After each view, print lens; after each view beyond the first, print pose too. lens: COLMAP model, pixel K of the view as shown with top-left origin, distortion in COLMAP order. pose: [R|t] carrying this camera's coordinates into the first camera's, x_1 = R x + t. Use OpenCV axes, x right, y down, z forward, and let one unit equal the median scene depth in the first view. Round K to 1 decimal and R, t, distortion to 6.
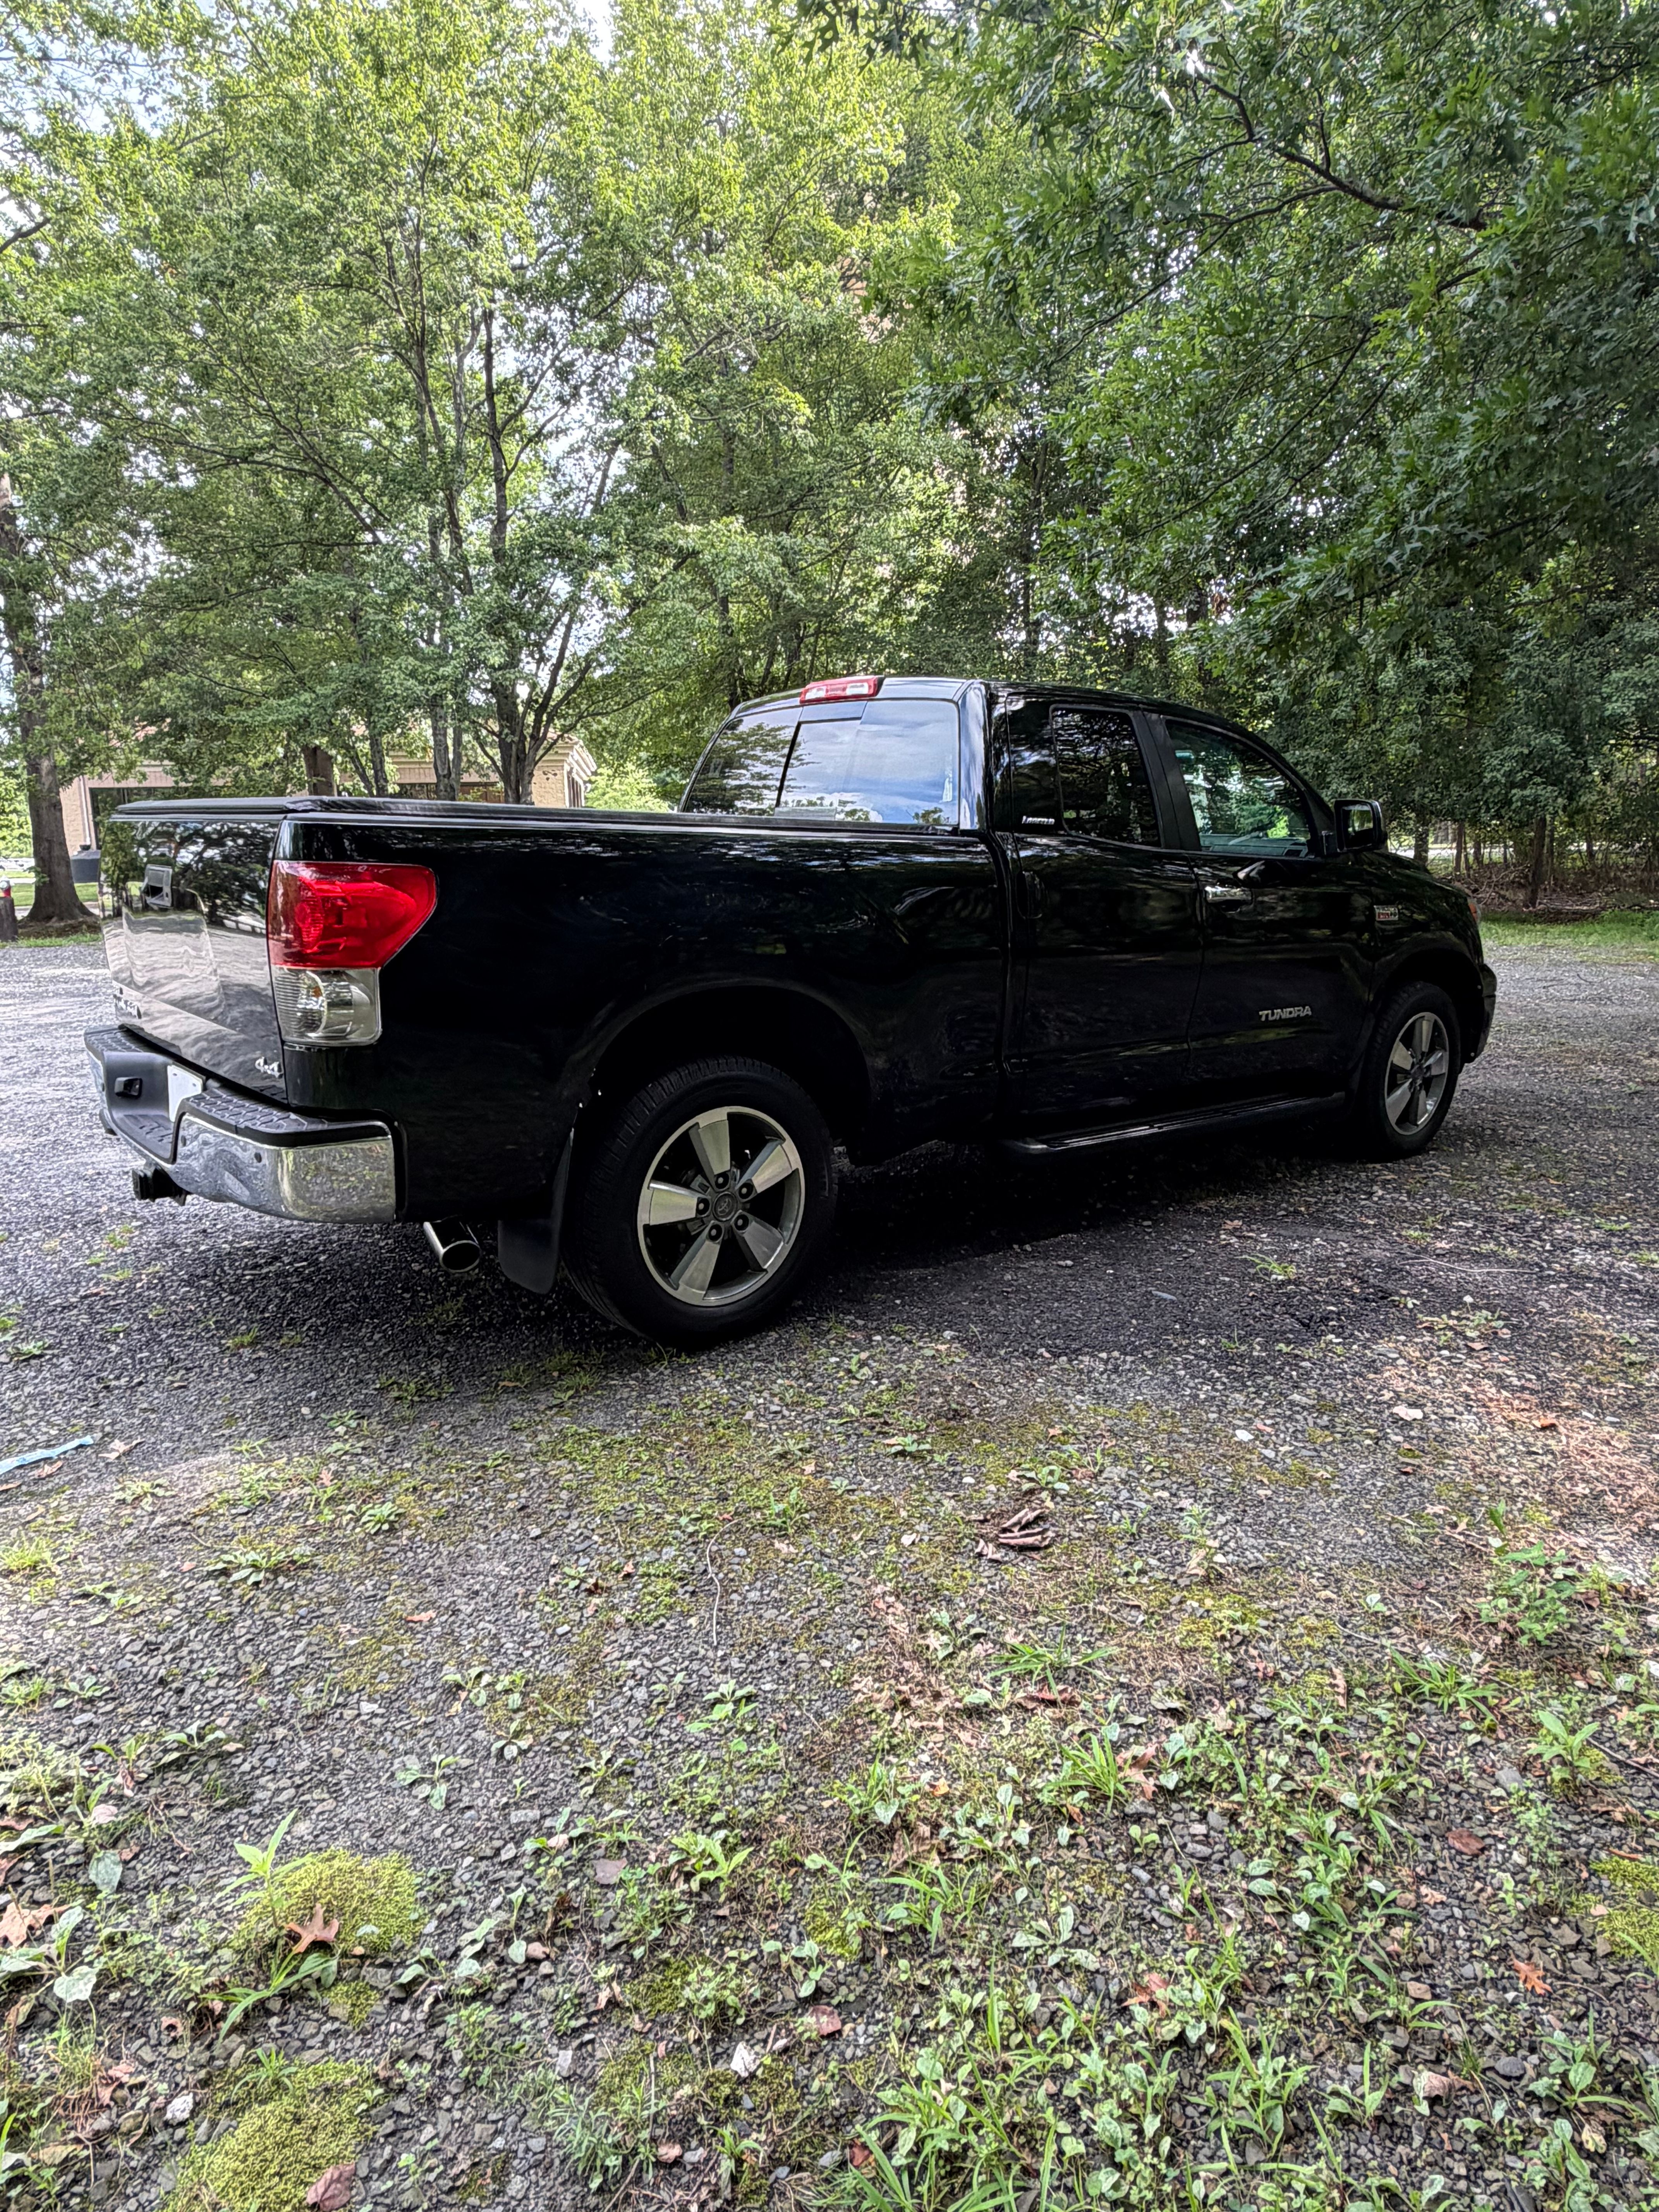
lens RADIAL K [[1222.0, 0, 807.2], [0, 1222.0, 1038.8], [0, 0, 1]] dist [0.003190, -0.002807]
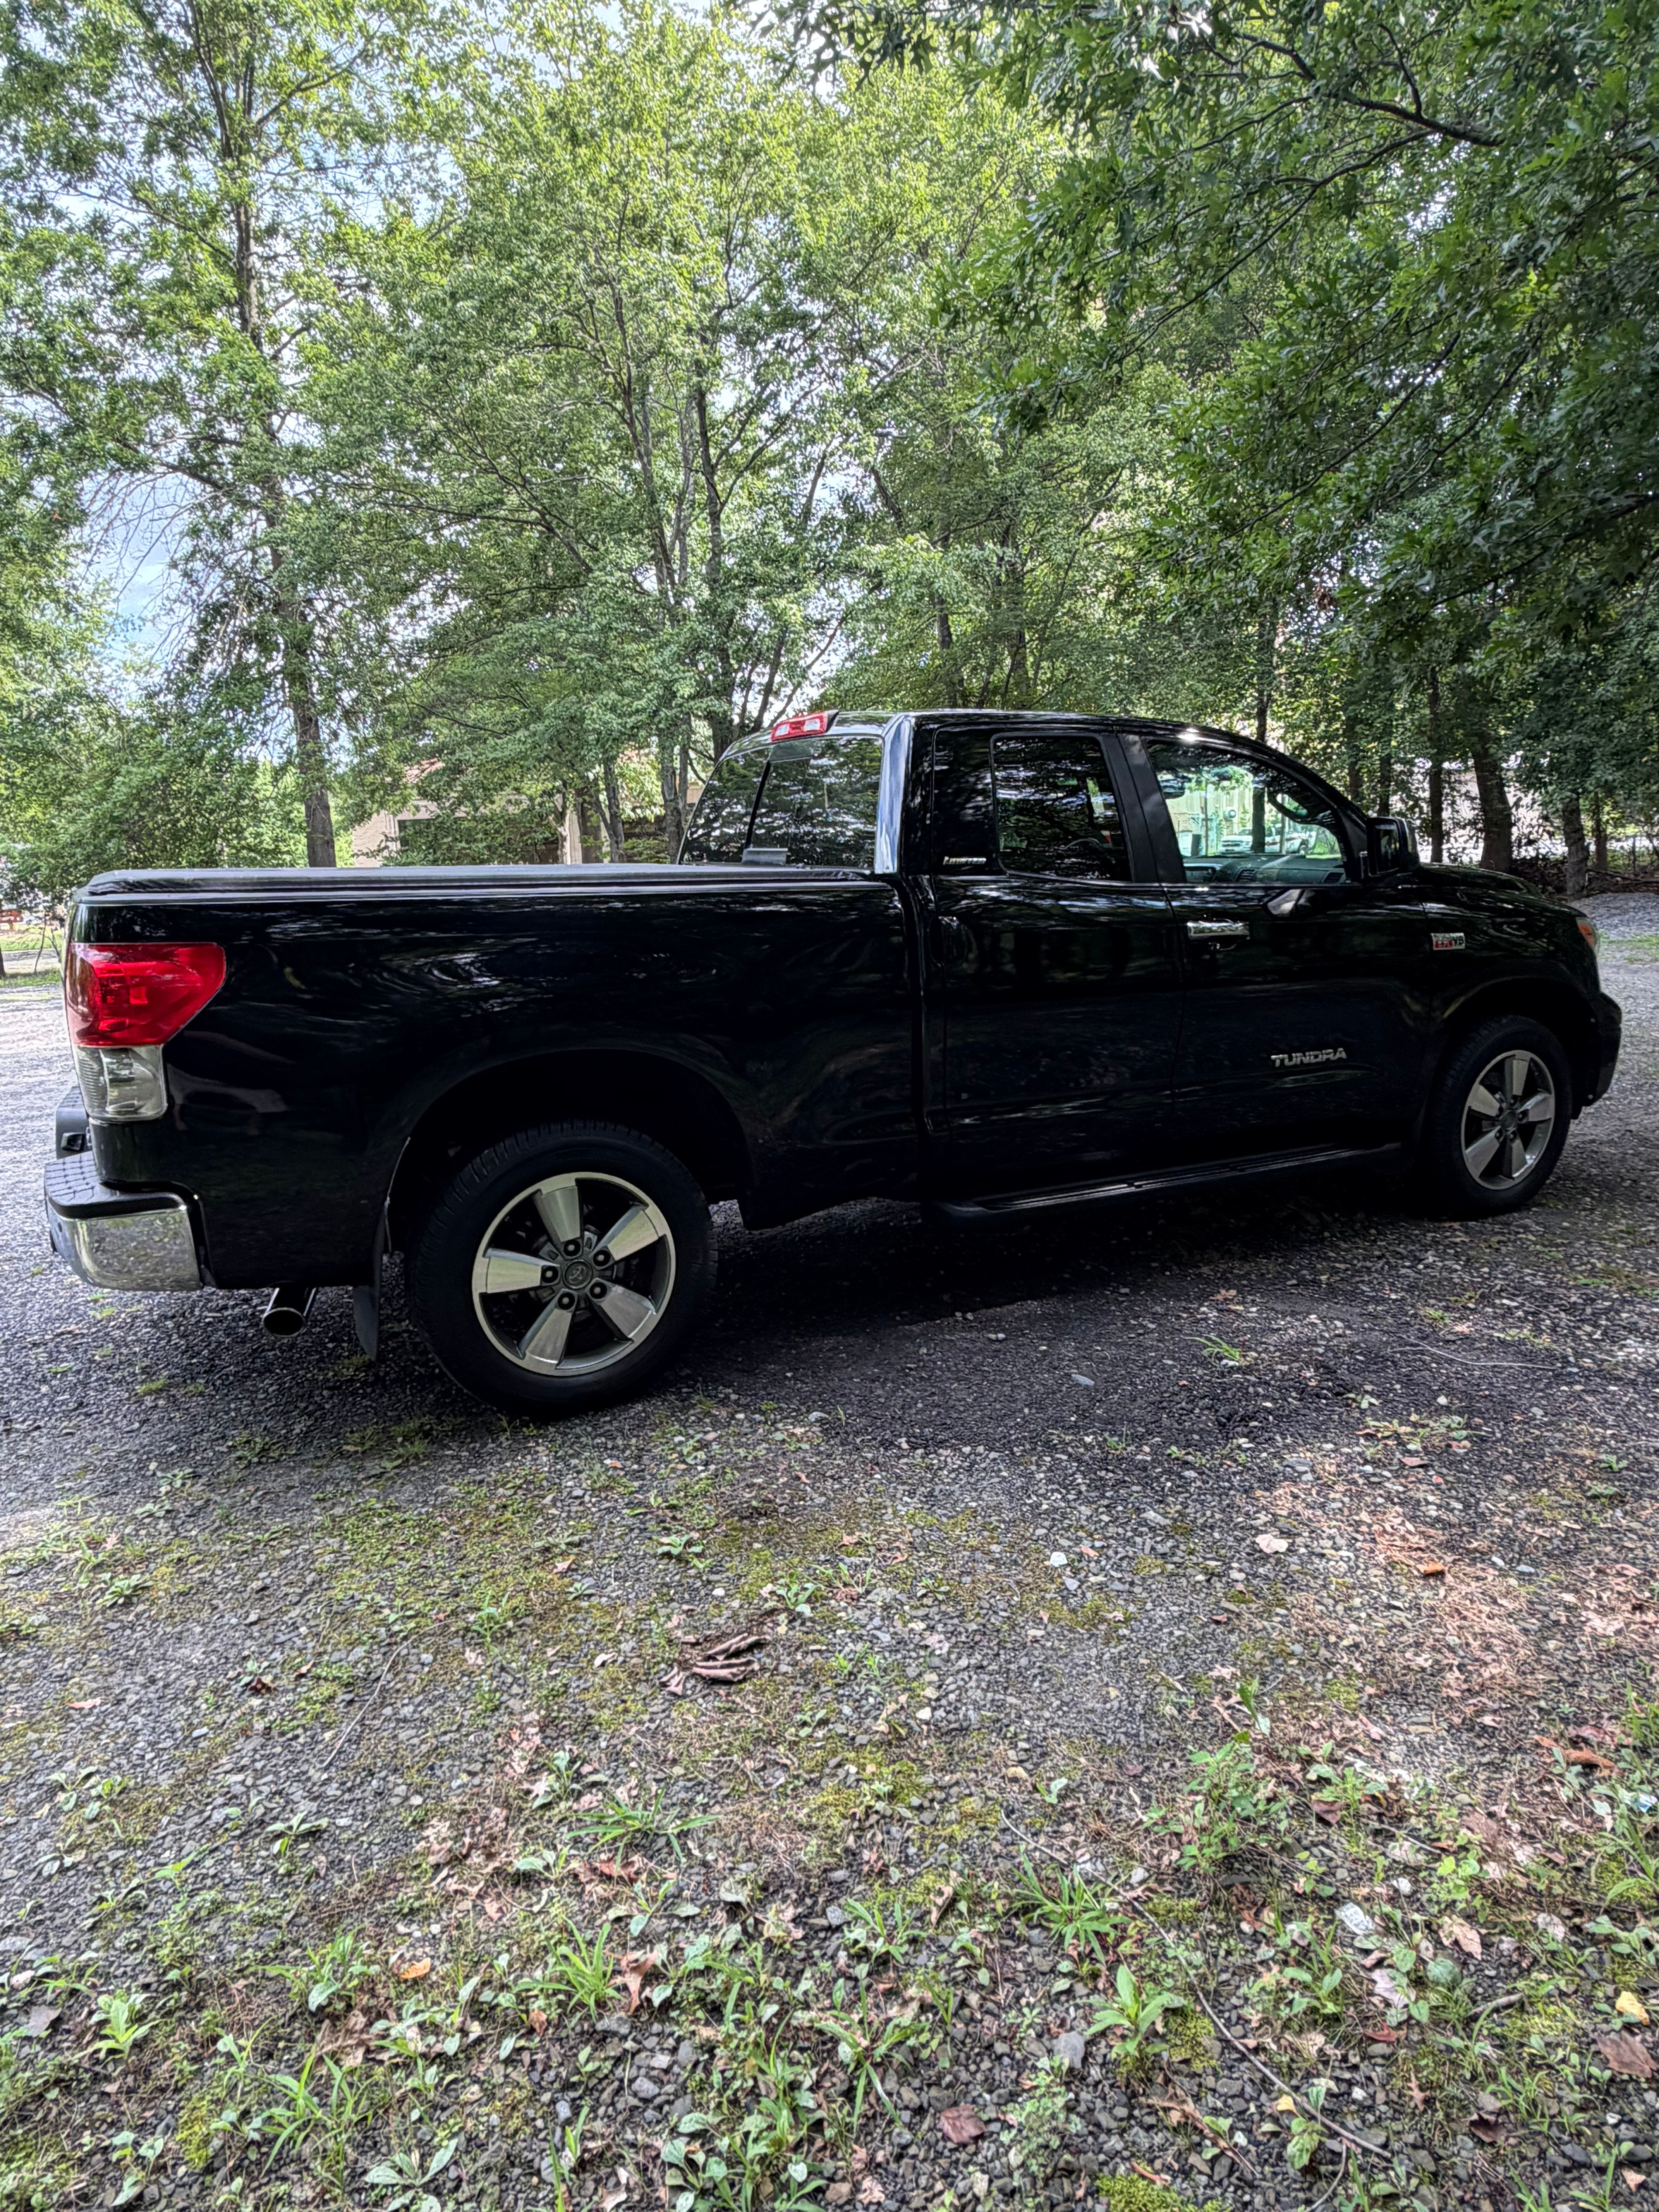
lens RADIAL K [[1222.0, 0, 807.2], [0, 1222.0, 1038.8], [0, 0, 1]] dist [0.003190, -0.002807]
pose [[0.982723, -0.006309, -0.184974, 0.287927], [0.004282, 0.999926, -0.011351, -0.038072], [0.185032, 0.010363, 0.982678, 0.072262]]
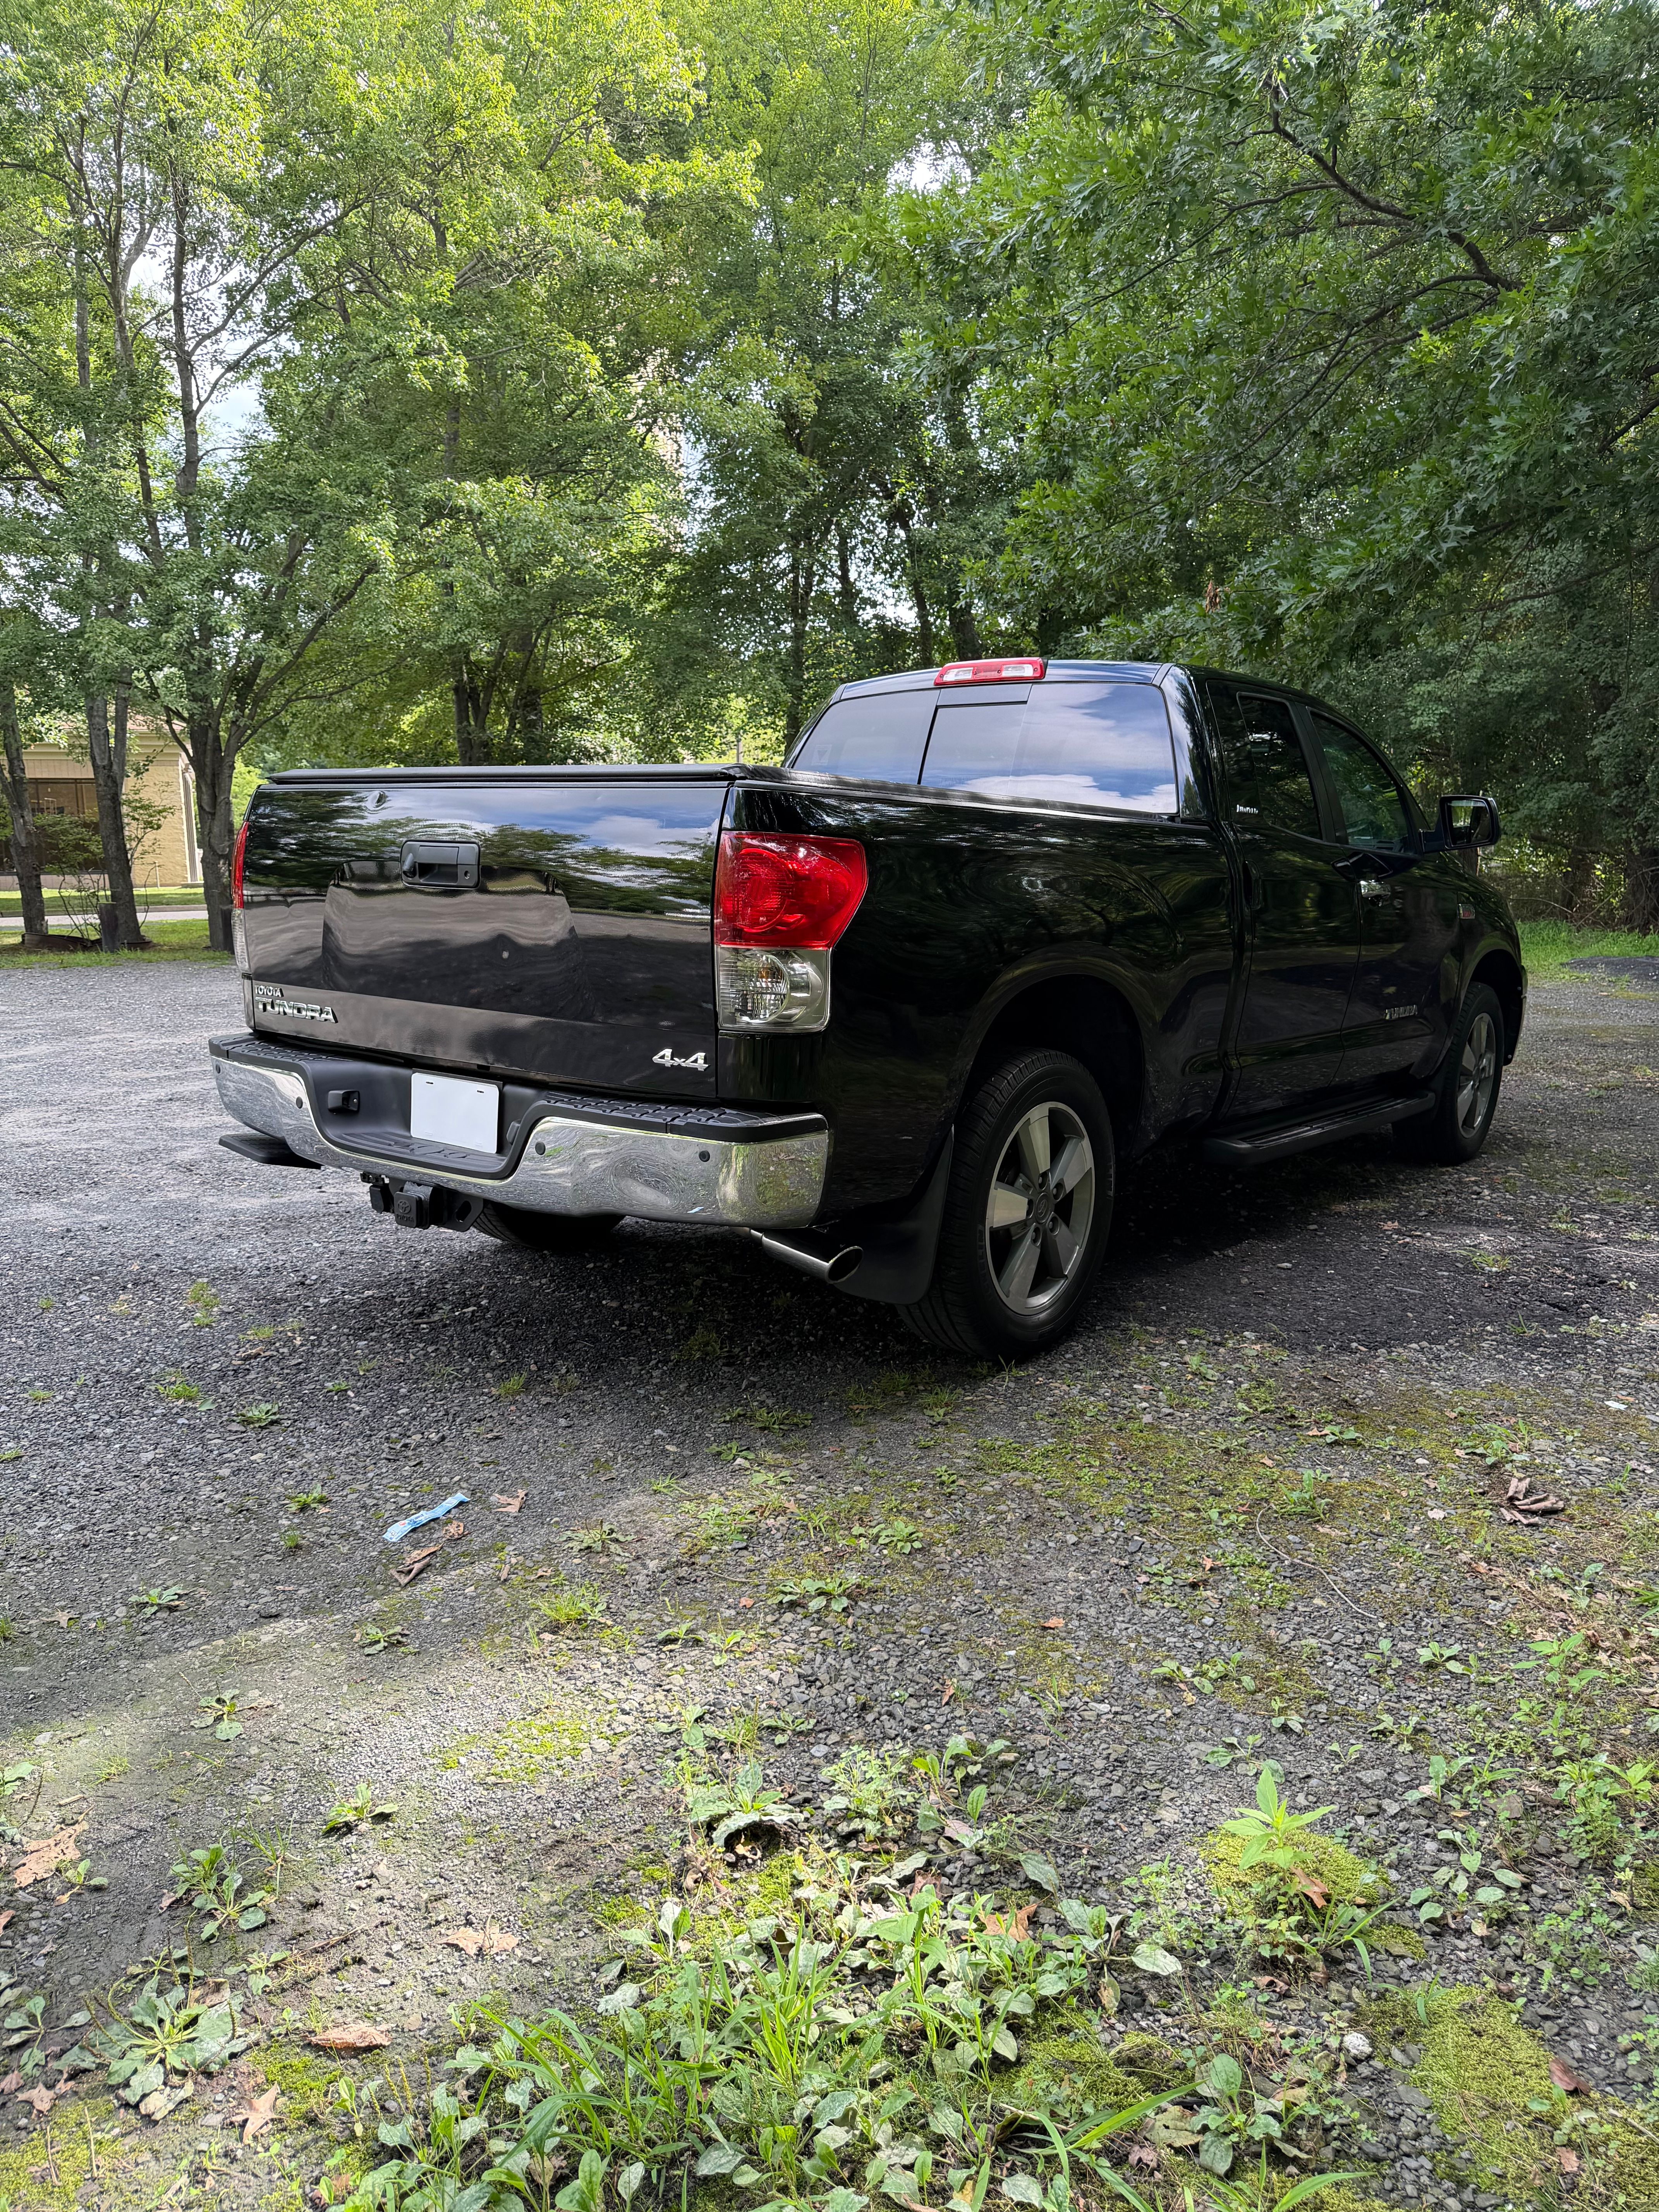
lens RADIAL K [[1389.9, 0, 796.0], [0, 1389.9, 1032.2], [0, 0, 1]] dist [0.031003, -0.003030]
pose [[0.980842, -0.016516, 0.194103, -0.450129], [0.023019, 0.999245, -0.031294, 0.030209], [-0.193439, 0.035162, 0.980482, -0.020348]]
